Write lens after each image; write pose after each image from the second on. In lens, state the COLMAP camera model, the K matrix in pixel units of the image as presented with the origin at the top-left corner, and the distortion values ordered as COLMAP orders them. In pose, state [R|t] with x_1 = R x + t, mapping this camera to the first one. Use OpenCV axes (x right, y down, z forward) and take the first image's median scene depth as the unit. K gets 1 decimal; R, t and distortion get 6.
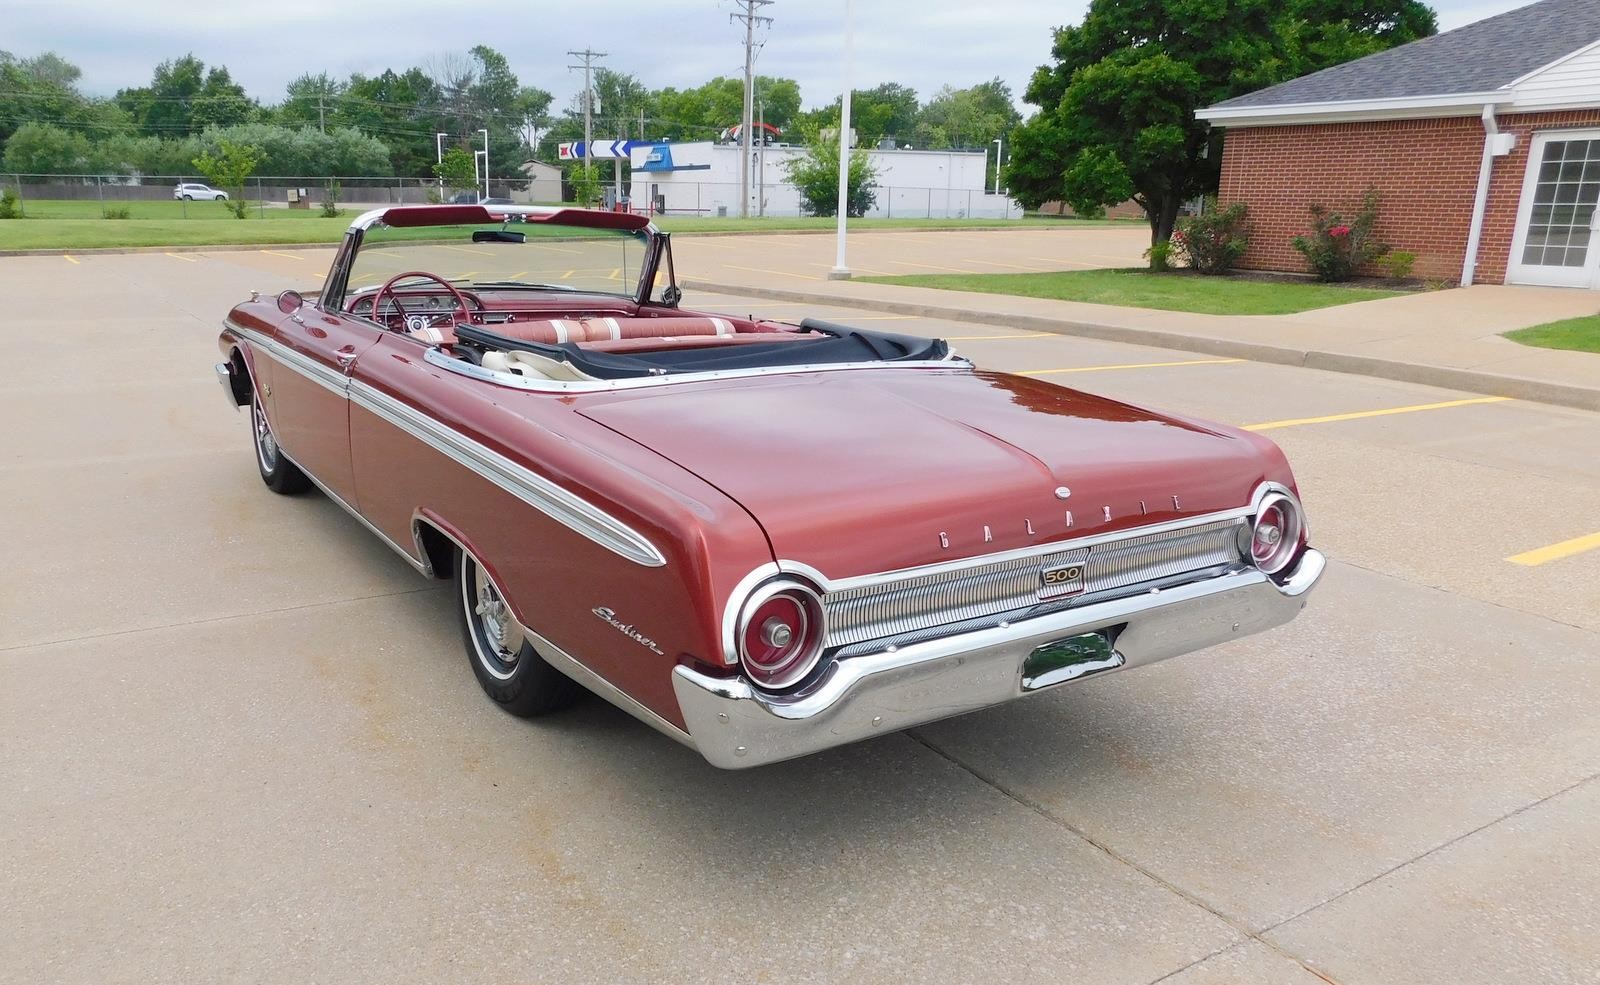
lens RADIAL K [[1178.3, 0, 708.2], [0, 1178.3, 562.1], [0, 0, 1]] dist [-0.076726, 0.059784]
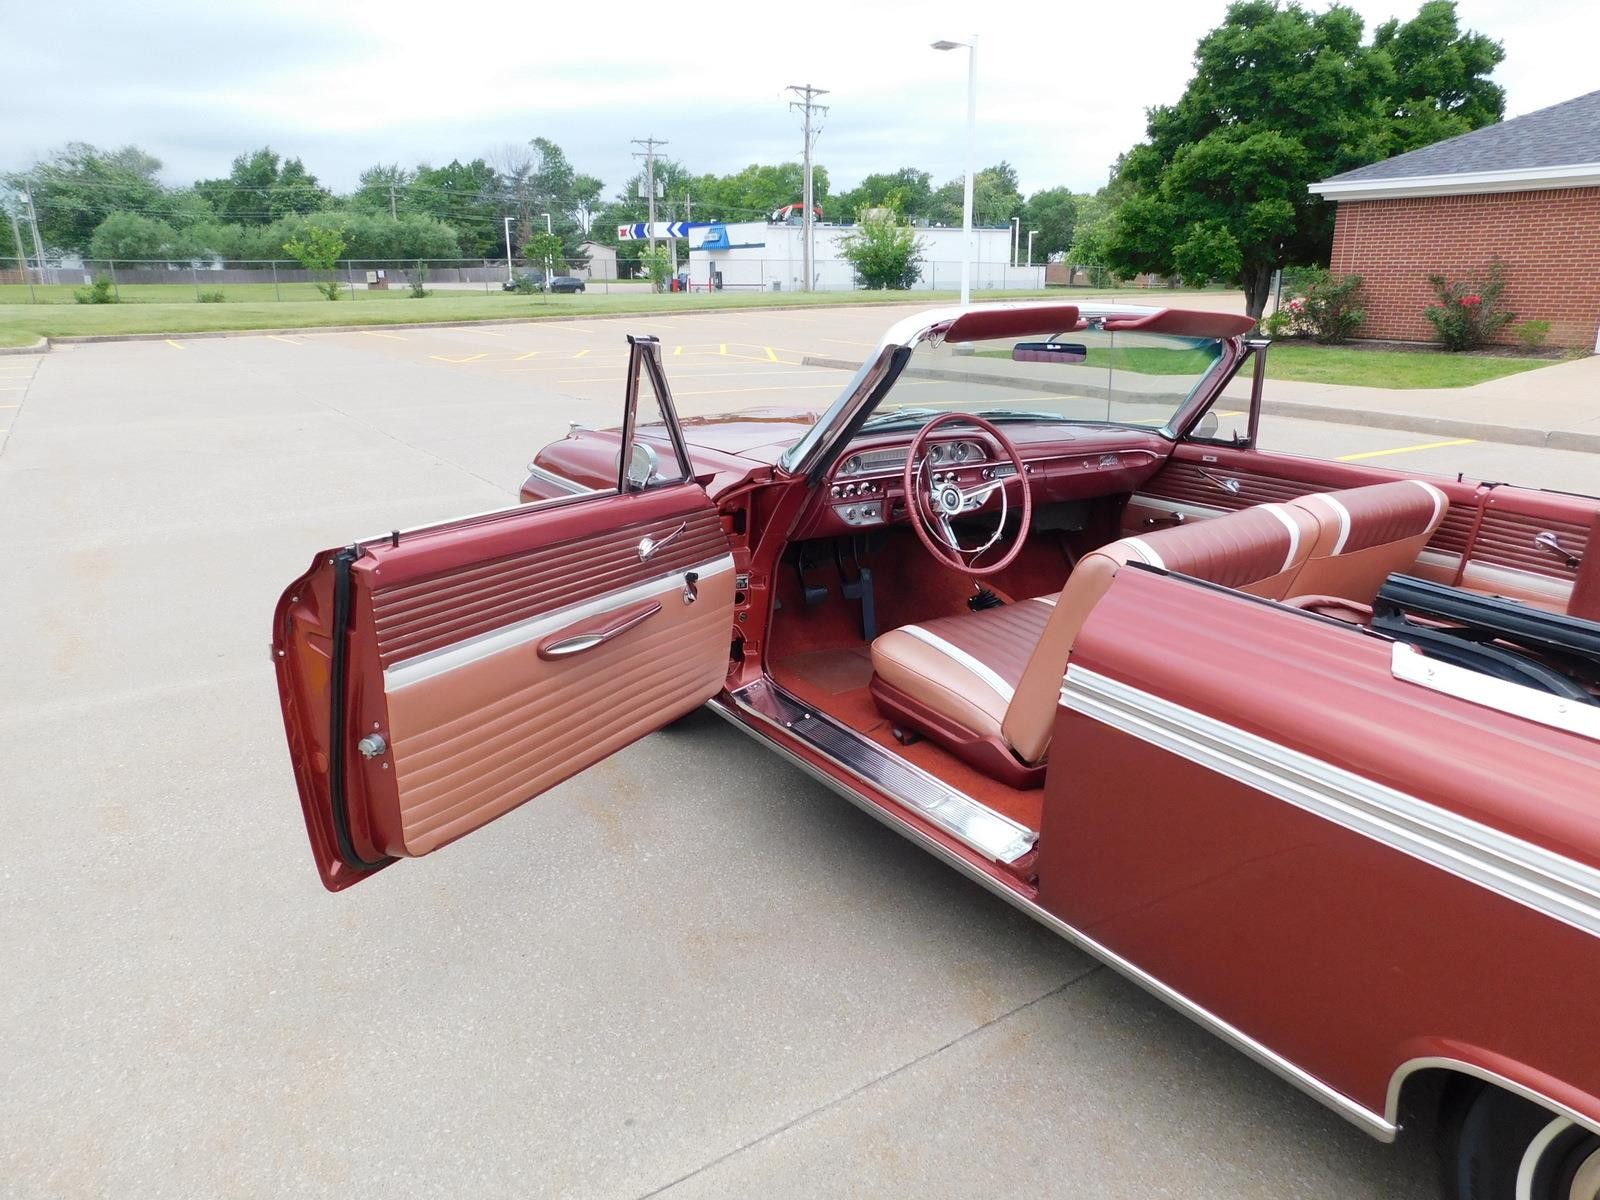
lens RADIAL K [[1051.6, 0, 803.7], [0, 1051.6, 596.9], [0, 0, 1]] dist [-0.081350, 0.061392]
pose [[0.998061, -0.029770, 0.054654, -0.033766], [0.029809, 0.999556, 0.000100, -0.014465], [-0.054633, 0.001529, 0.998505, 0.043108]]
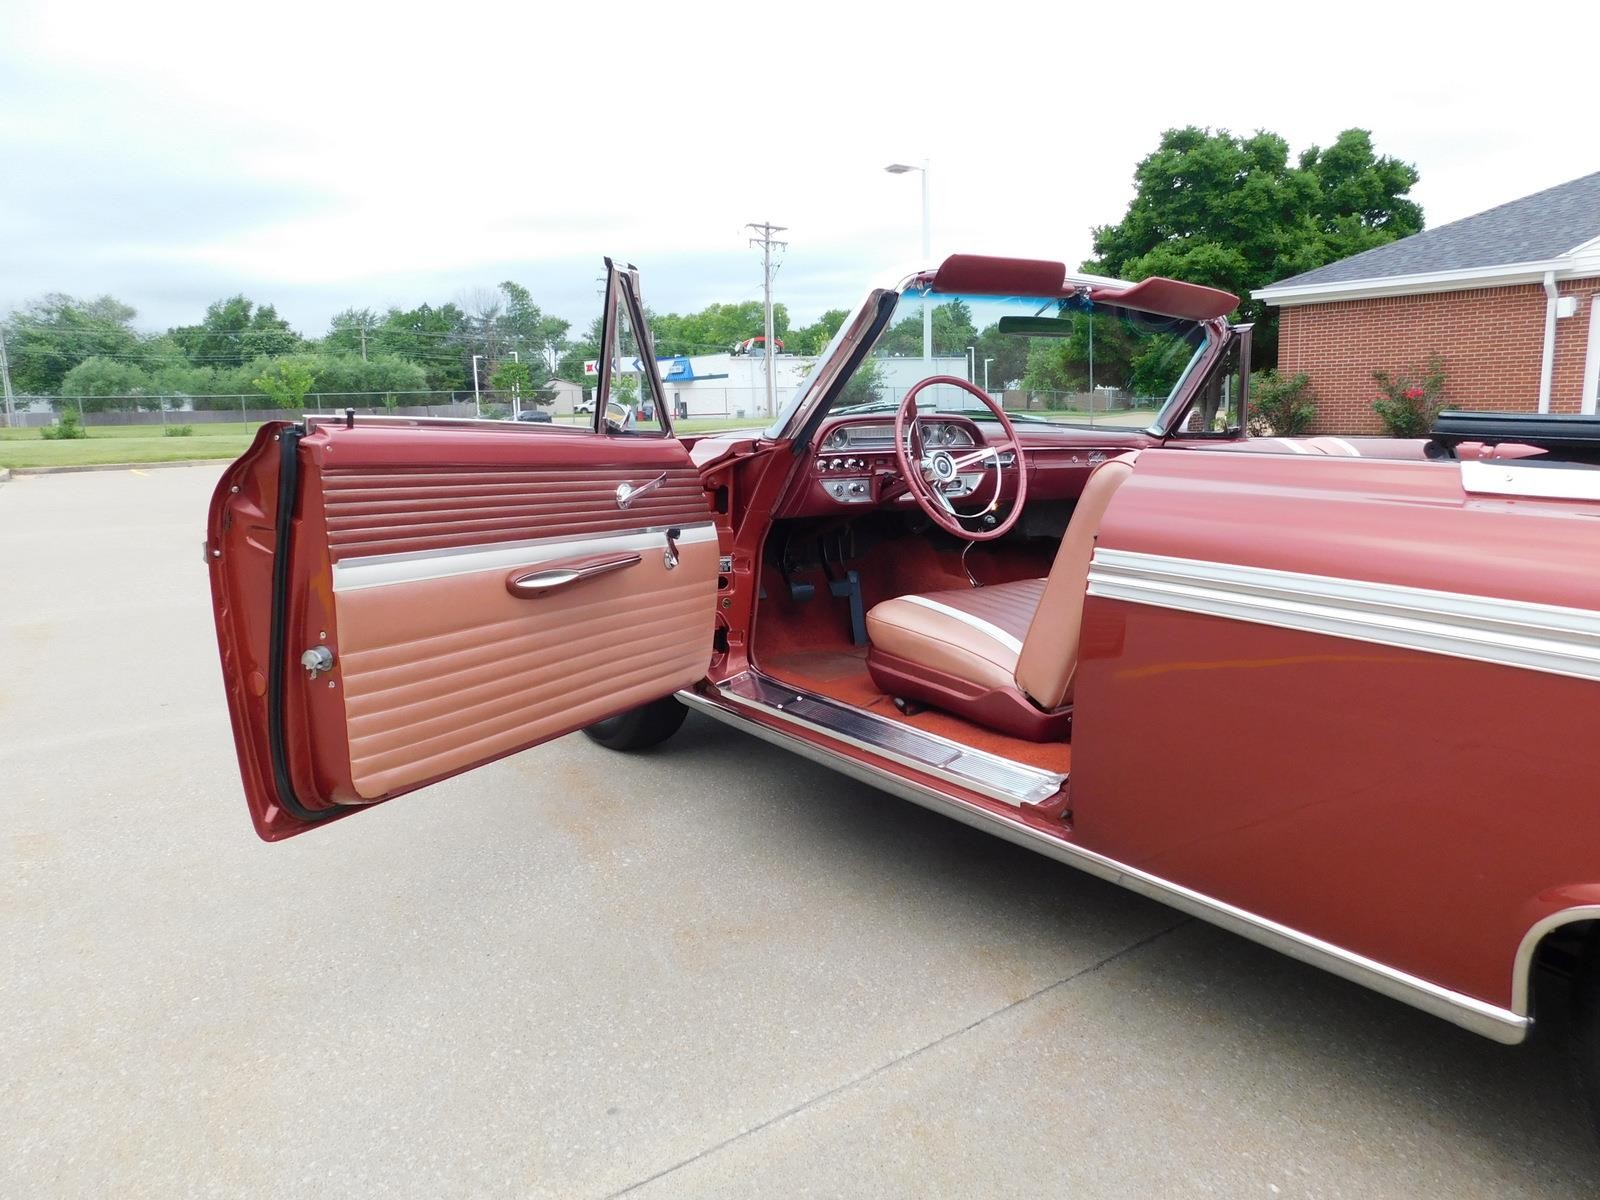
lens RADIAL K [[1051.6, 0, 803.7], [0, 1051.6, 596.9], [0, 0, 1]] dist [-0.081350, 0.061392]
pose [[0.994853, -0.048809, 0.088802, -0.034744], [0.059342, 0.990982, -0.120137, -0.007503], [-0.082137, 0.124788, 0.988778, 0.046836]]
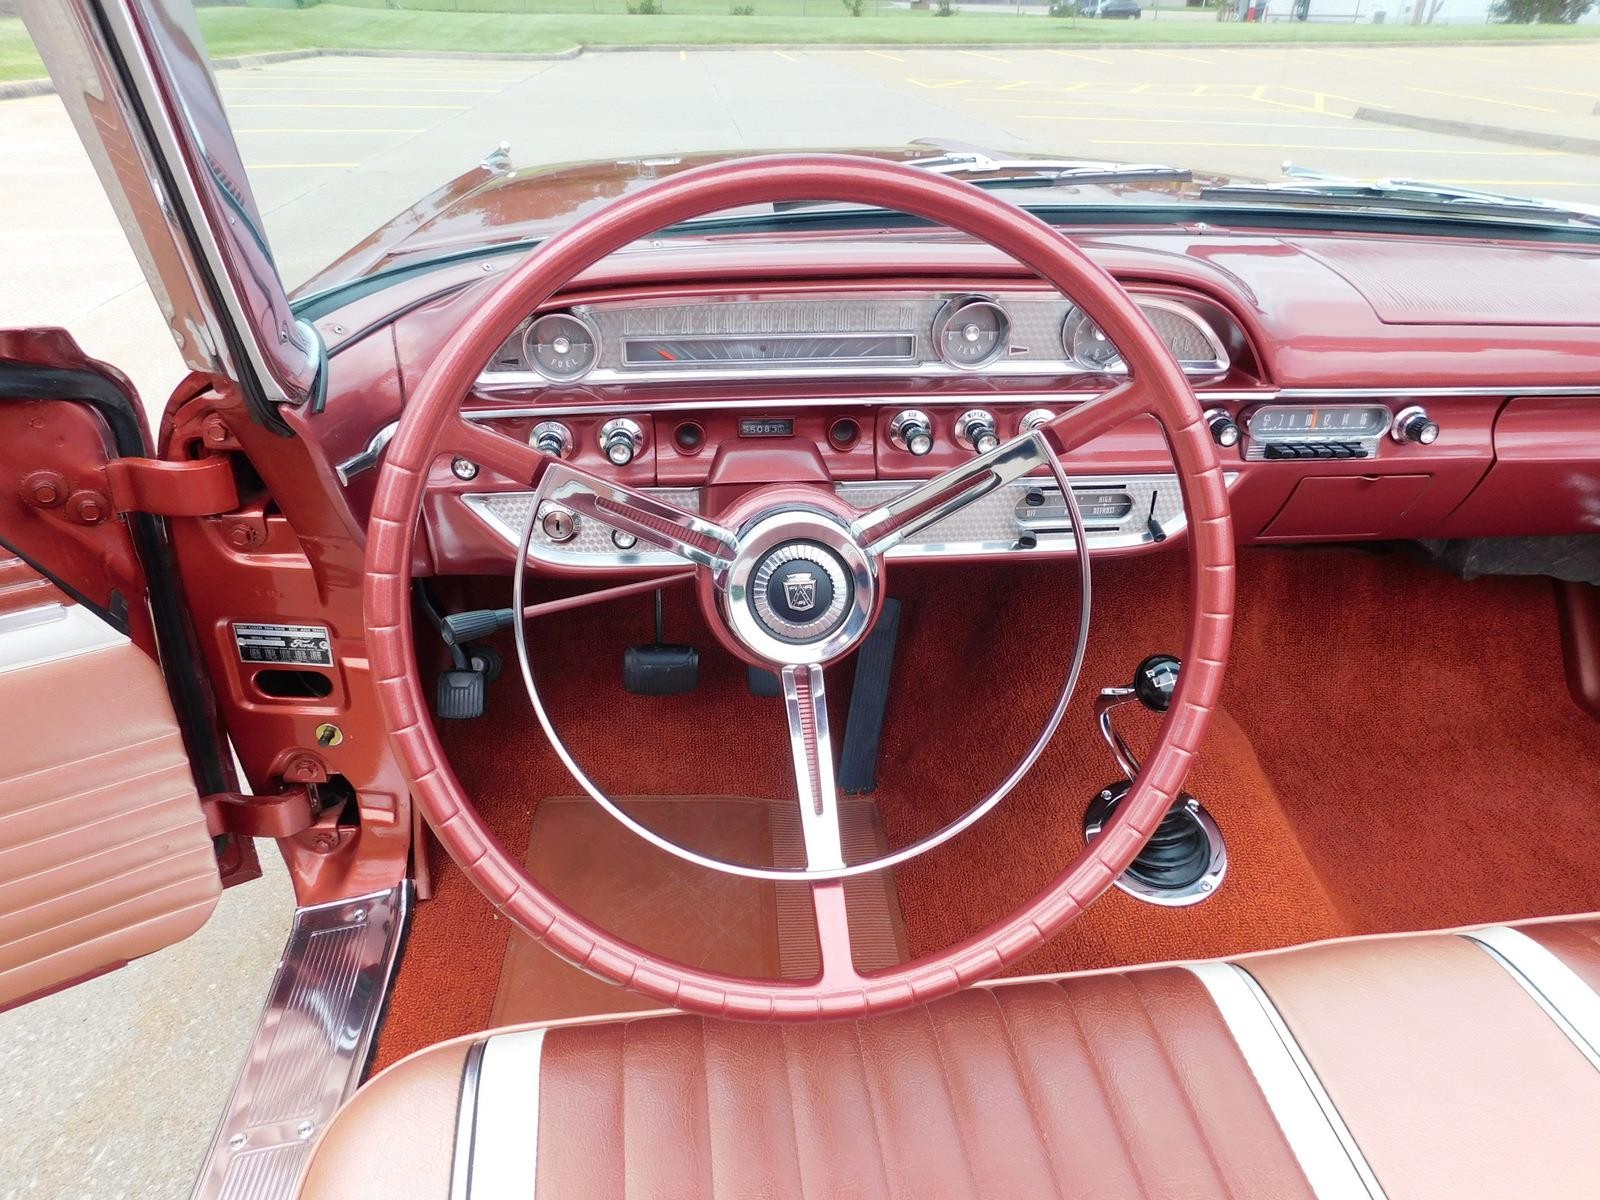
lens RADIAL K [[1051.6, 0, 803.7], [0, 1051.6, 596.9], [0, 0, 1]] dist [-0.081350, 0.061392]
pose [[0.909684, 0.203491, -0.362032, -0.019469], [-0.119165, 0.962971, 0.241840, -0.021668], [0.397839, -0.176856, 0.900248, 0.084517]]
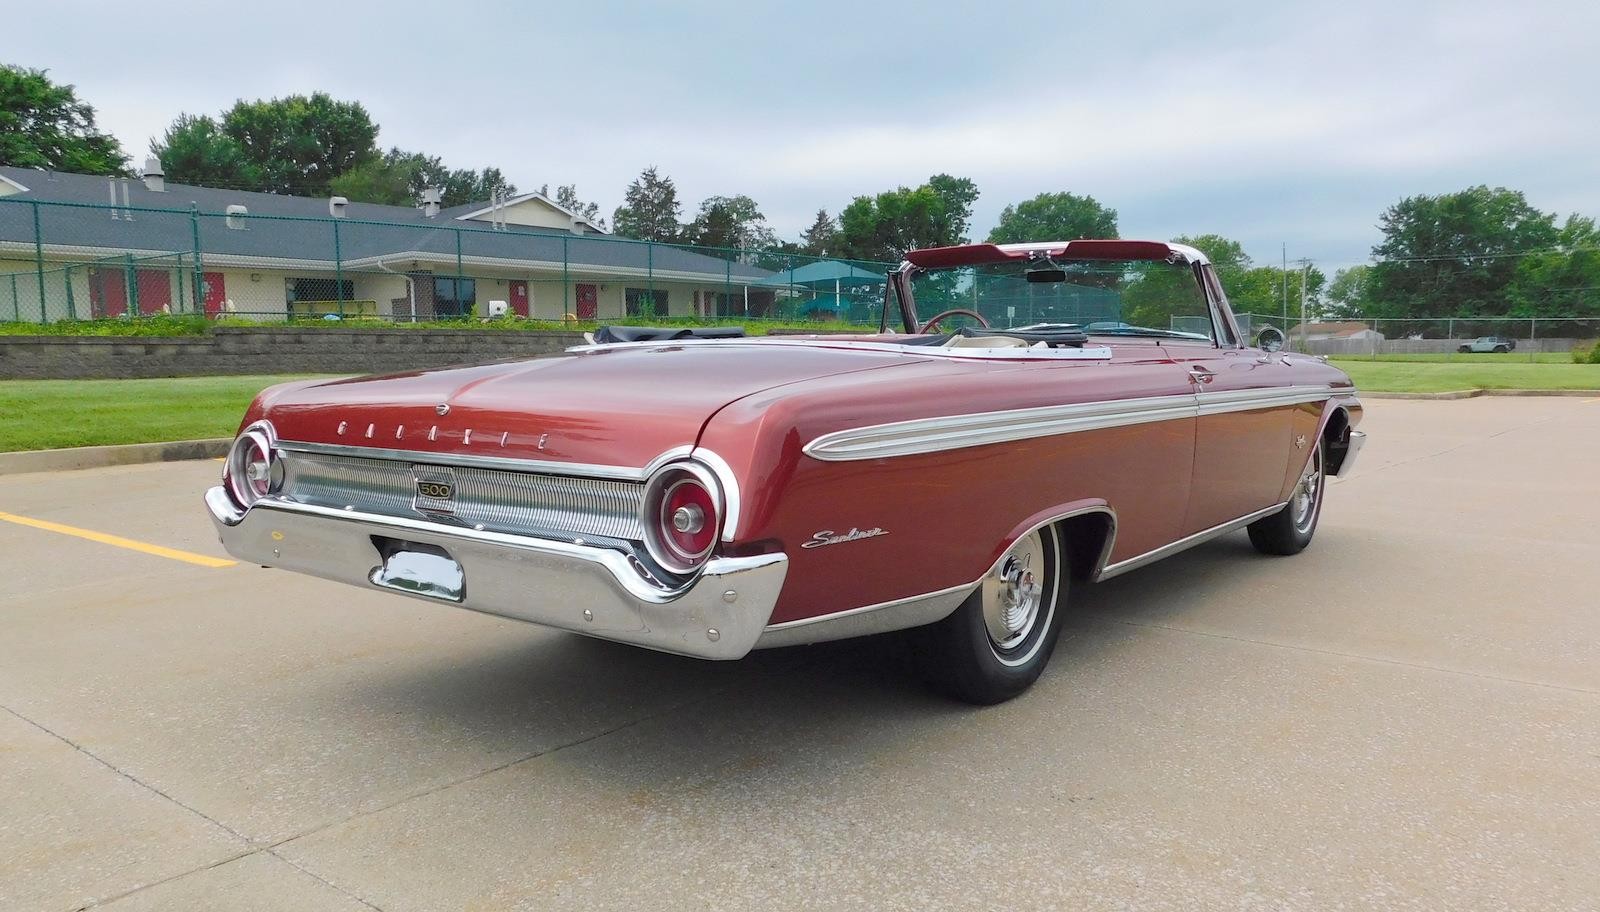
lens RADIAL K [[1210.7, 0, 759.7], [0, 1210.7, 544.4], [0, 0, 1]] dist [-0.079897, 0.058049]
pose [[0.337476, 0.125569, -0.932921, 0.070139], [-0.264052, 0.963901, 0.034220, -0.002724], [0.903541, 0.234791, 0.358450, 0.045112]]
